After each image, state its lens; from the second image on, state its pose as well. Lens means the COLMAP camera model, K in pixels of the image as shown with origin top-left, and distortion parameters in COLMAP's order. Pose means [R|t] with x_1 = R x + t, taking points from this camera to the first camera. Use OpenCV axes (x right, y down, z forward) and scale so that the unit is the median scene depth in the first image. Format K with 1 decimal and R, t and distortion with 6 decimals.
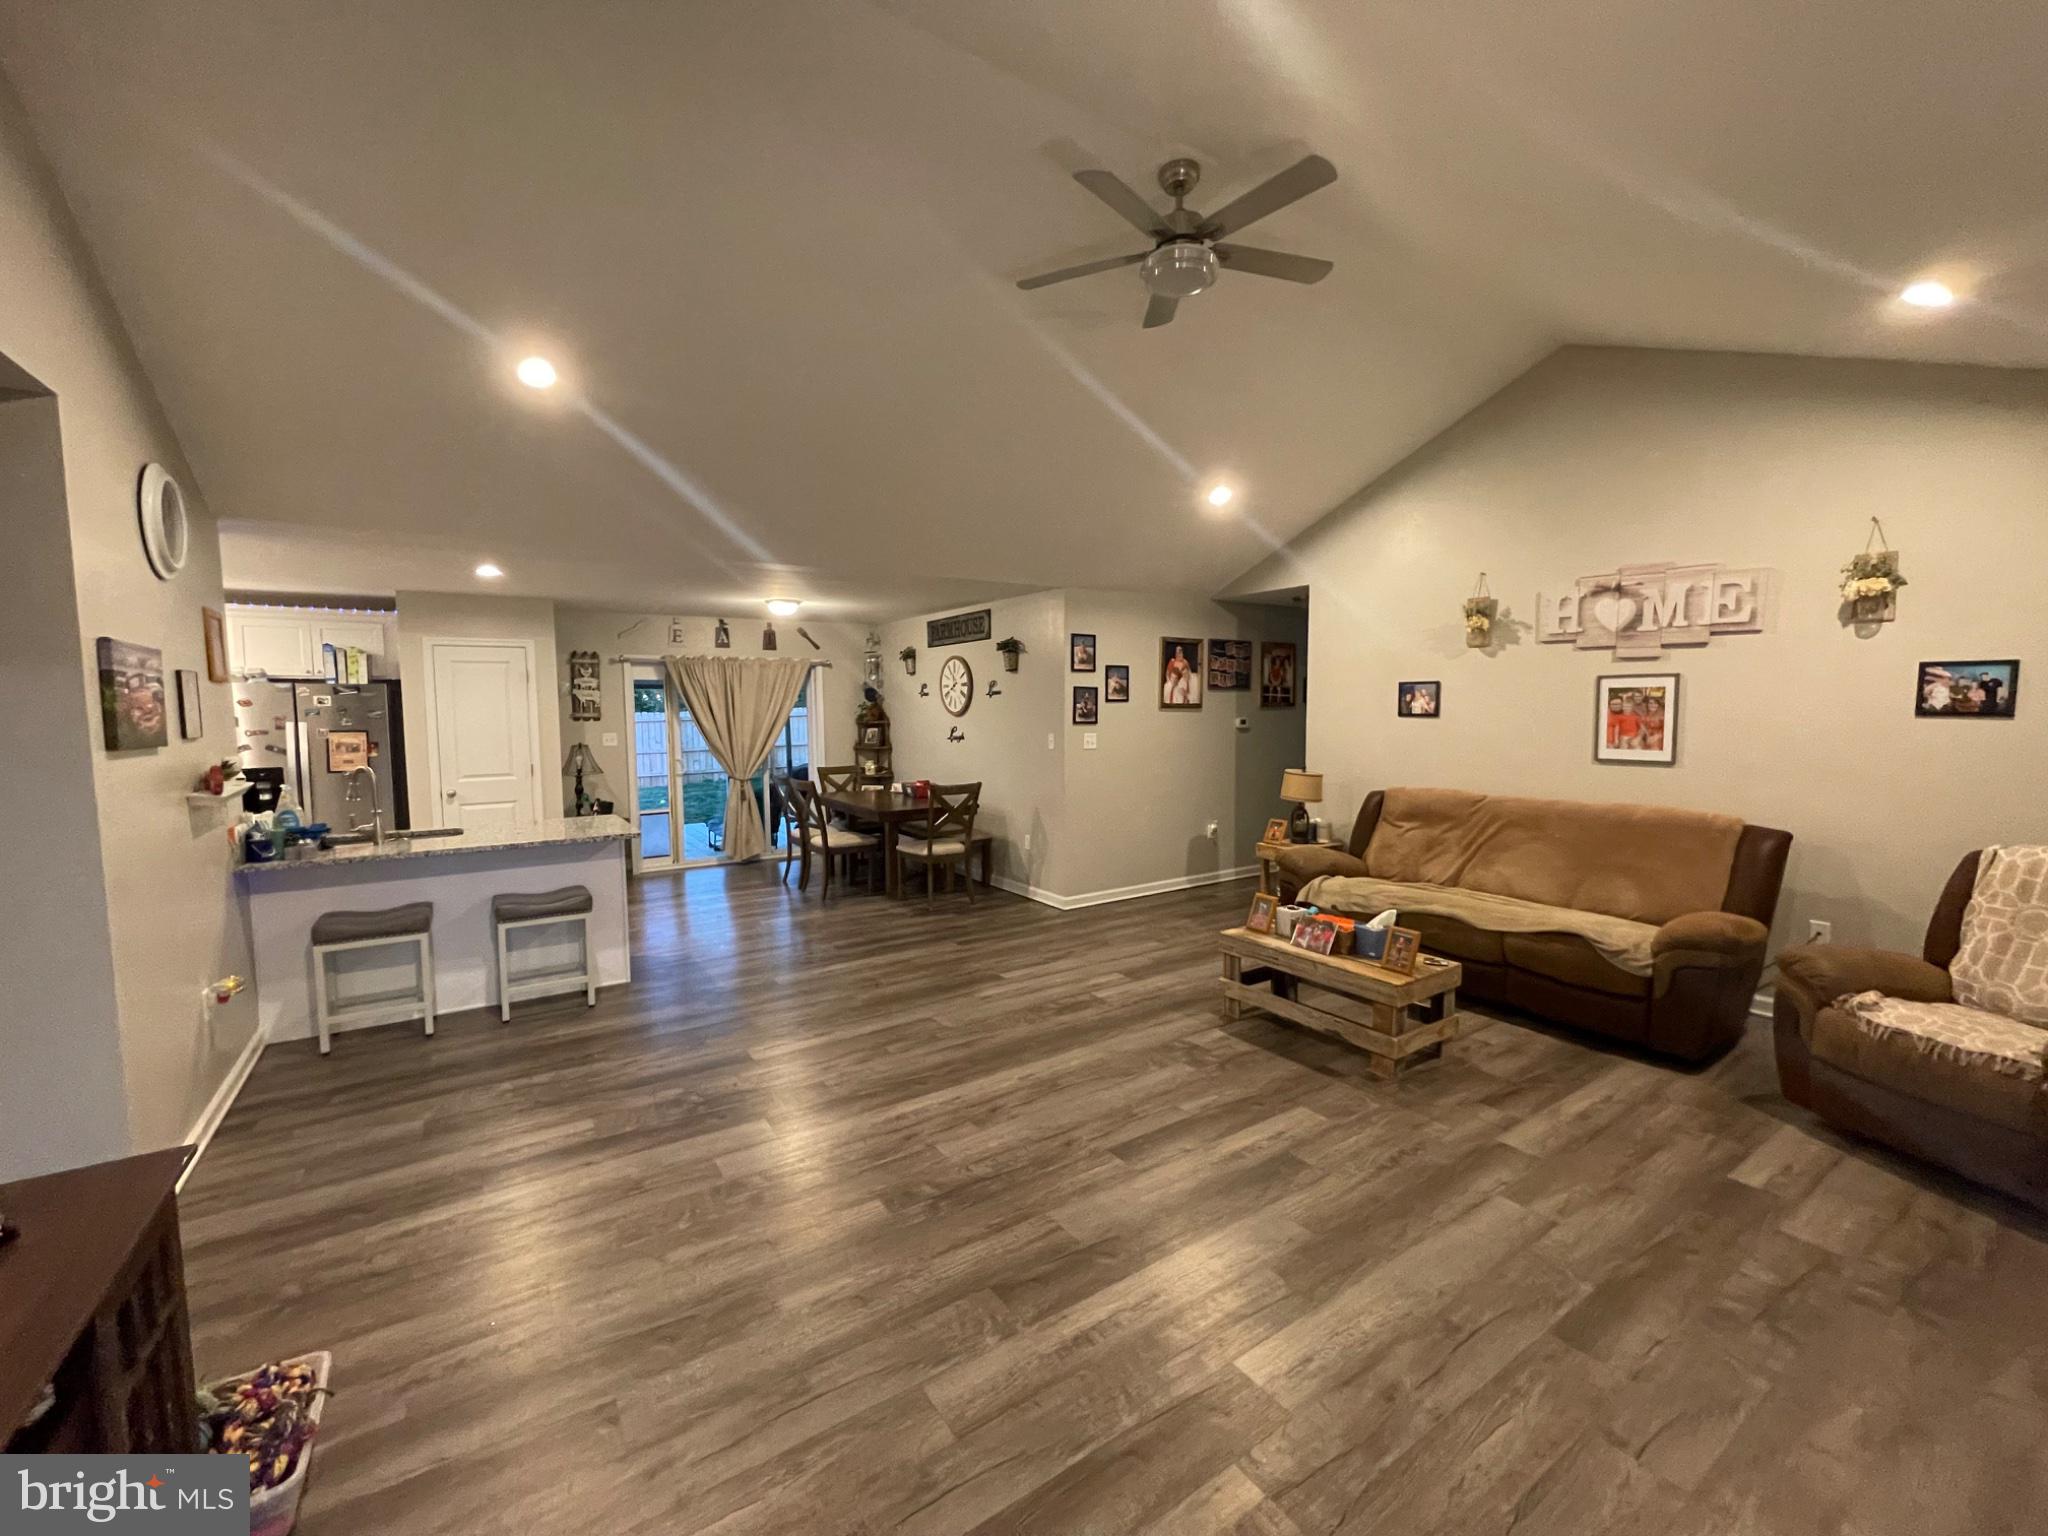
lens RADIAL K [[823.7, 0, 1021.6], [0, 823.7, 770.1], [0, 0, 1]] dist [-0.001560, -0.000726]
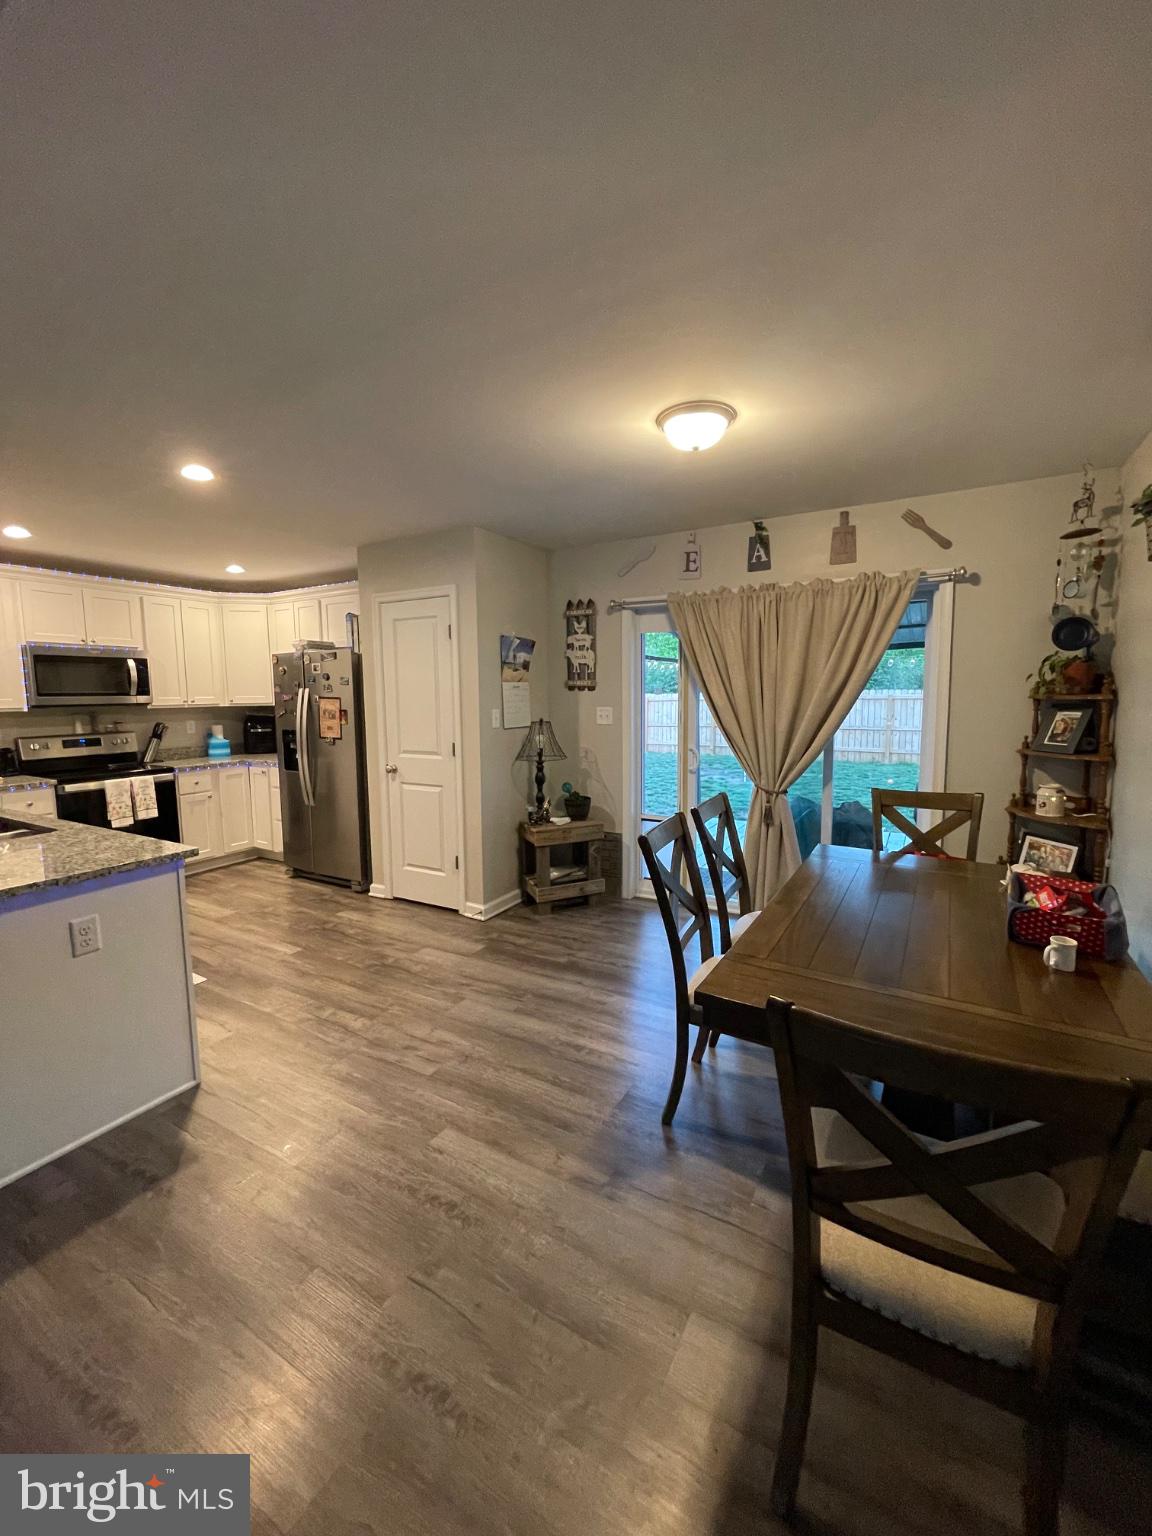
lens RADIAL K [[617.8, 0, 572.2], [0, 617.8, 764.9], [0, 0, 1]] dist [-0.001560, -0.000726]
pose [[0.441796, 0.106919, -0.890722, -0.003947], [-0.064958, 0.994079, 0.087106, -0.040143], [0.894761, 0.019376, 0.446125, 0.730157]]
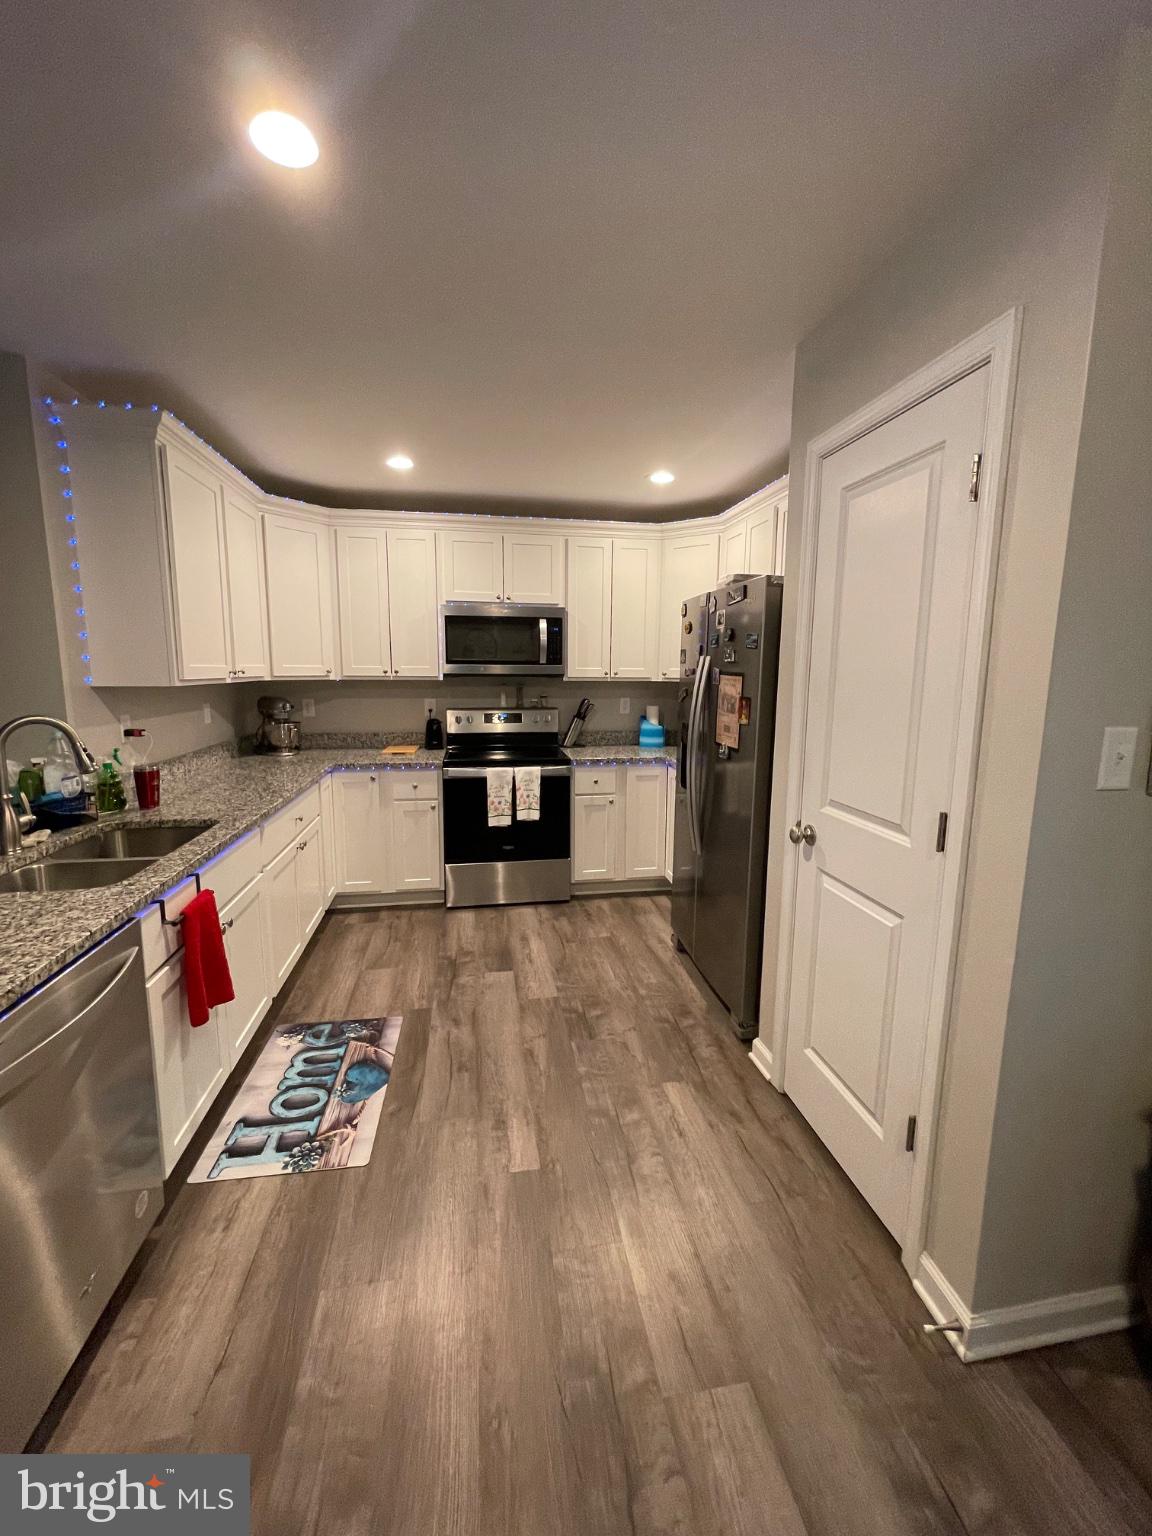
lens RADIAL K [[617.8, 0, 582.4], [0, 617.8, 755.9], [0, 0, 1]] dist [-0.001560, -0.000726]
pose [[-0.405594, 0.133612, -0.904235, -0.315523], [-0.079087, 0.980419, 0.180344, -0.046825], [0.910626, 0.144660, -0.387085, 0.844893]]
